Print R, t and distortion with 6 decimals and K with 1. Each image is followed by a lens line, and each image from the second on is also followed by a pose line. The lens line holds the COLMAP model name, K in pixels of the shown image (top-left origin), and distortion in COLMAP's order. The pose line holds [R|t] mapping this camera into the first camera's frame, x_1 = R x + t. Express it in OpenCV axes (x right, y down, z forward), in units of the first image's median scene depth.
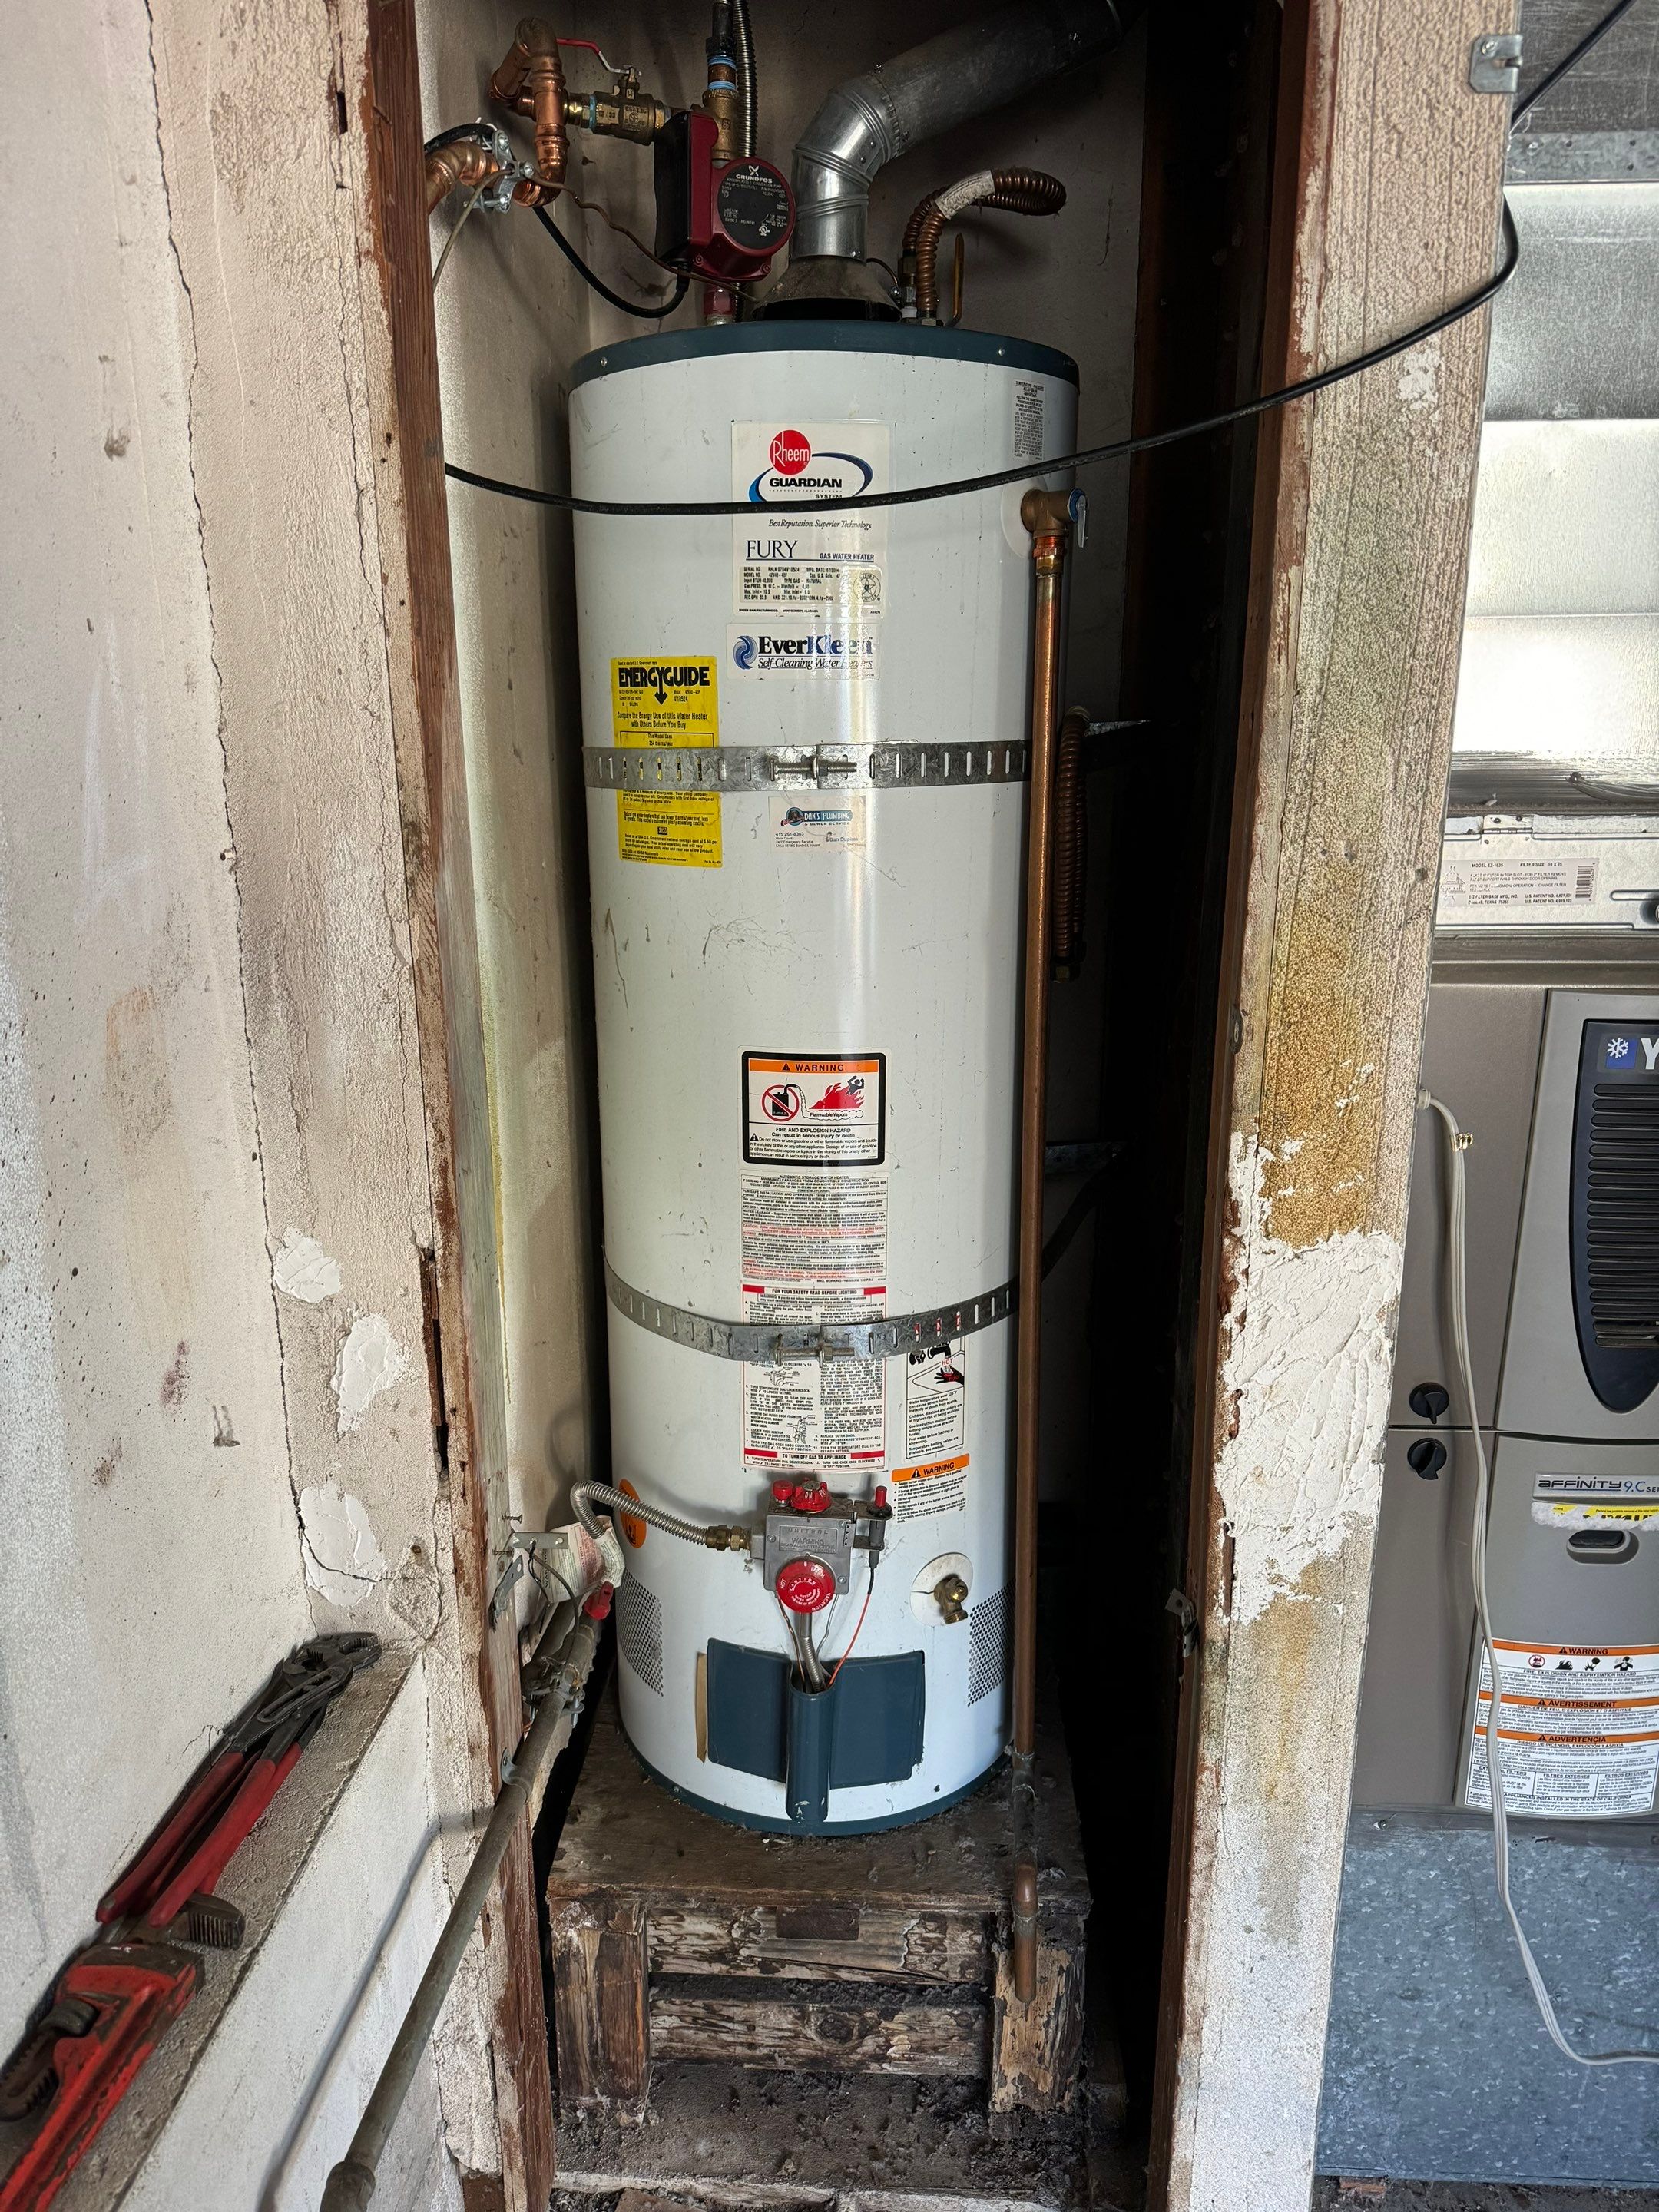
lens RADIAL K [[1551.9, 0, 835.2], [0, 1551.9, 1111.5], [0, 0, 1]] dist [0.069367, -0.090295]
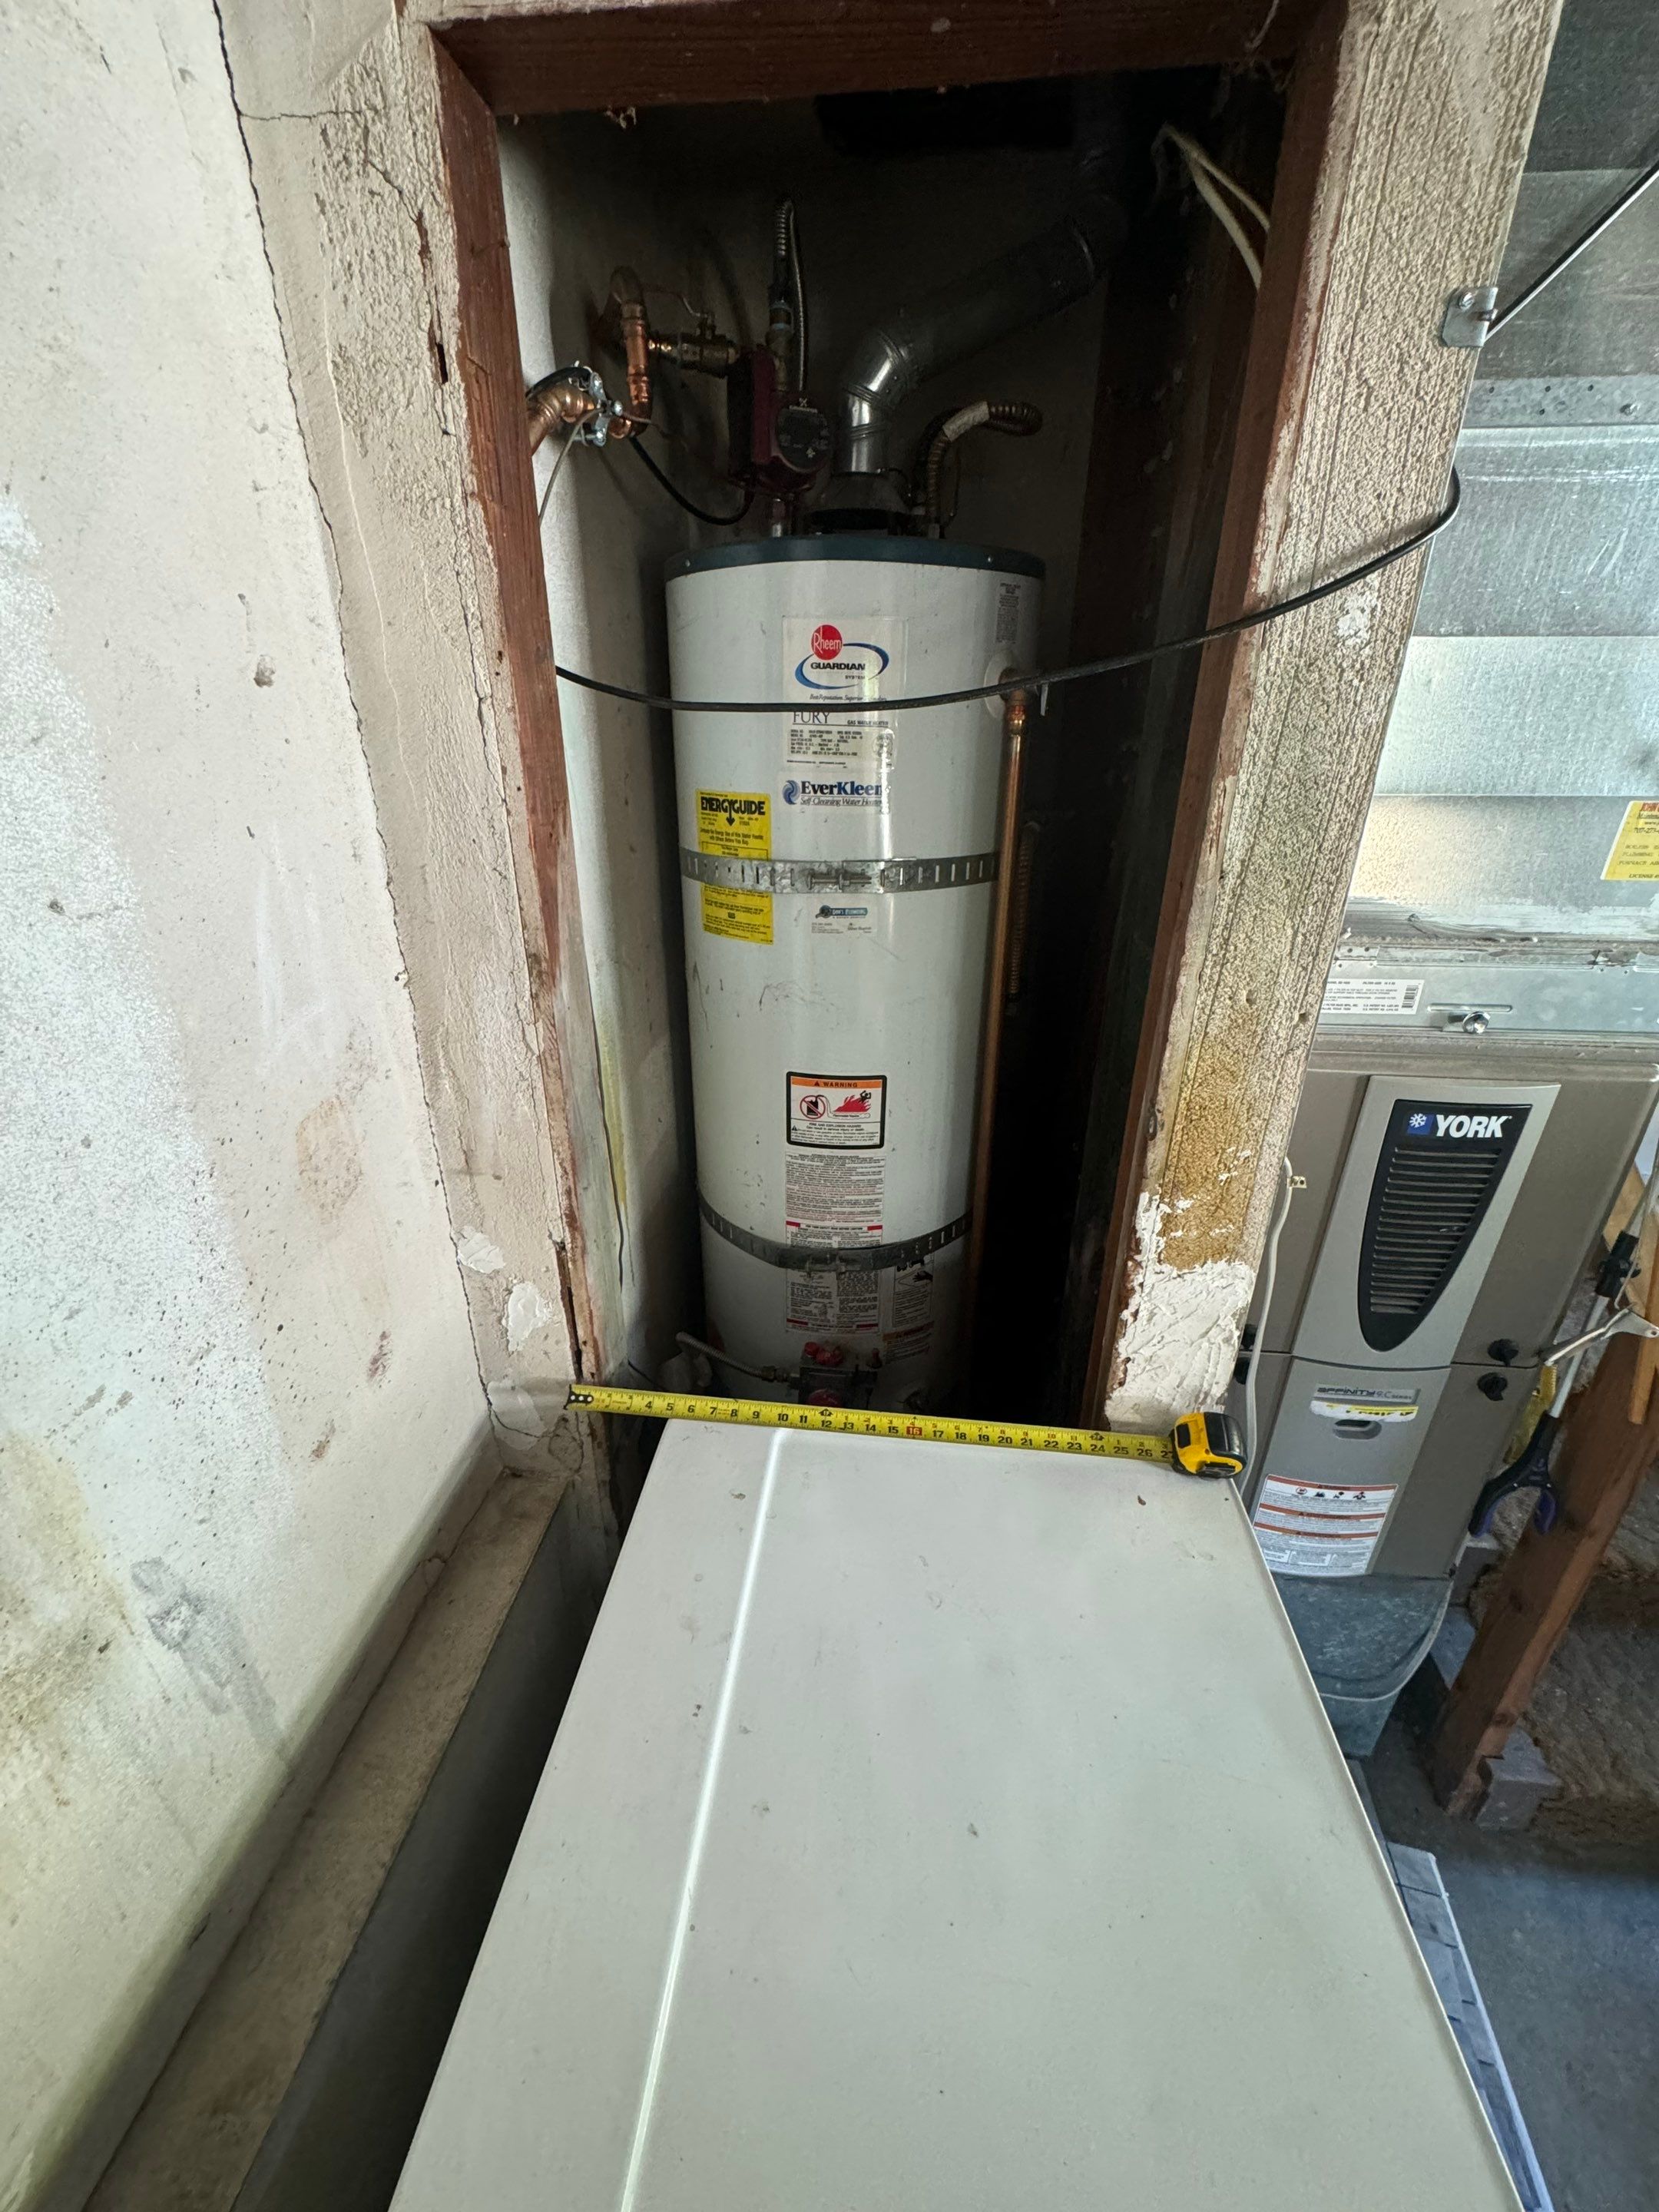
lens RADIAL K [[880.1, 0, 829.5], [0, 880.1, 1106.0], [0, 0, 1]] dist [-0.001490, 0.000287]
pose [[0.999445, 0.022837, -0.024269, 0.000179], [-0.018756, 0.987451, 0.156810, -0.163273], [0.027545, -0.156268, 0.987331, 0.228164]]
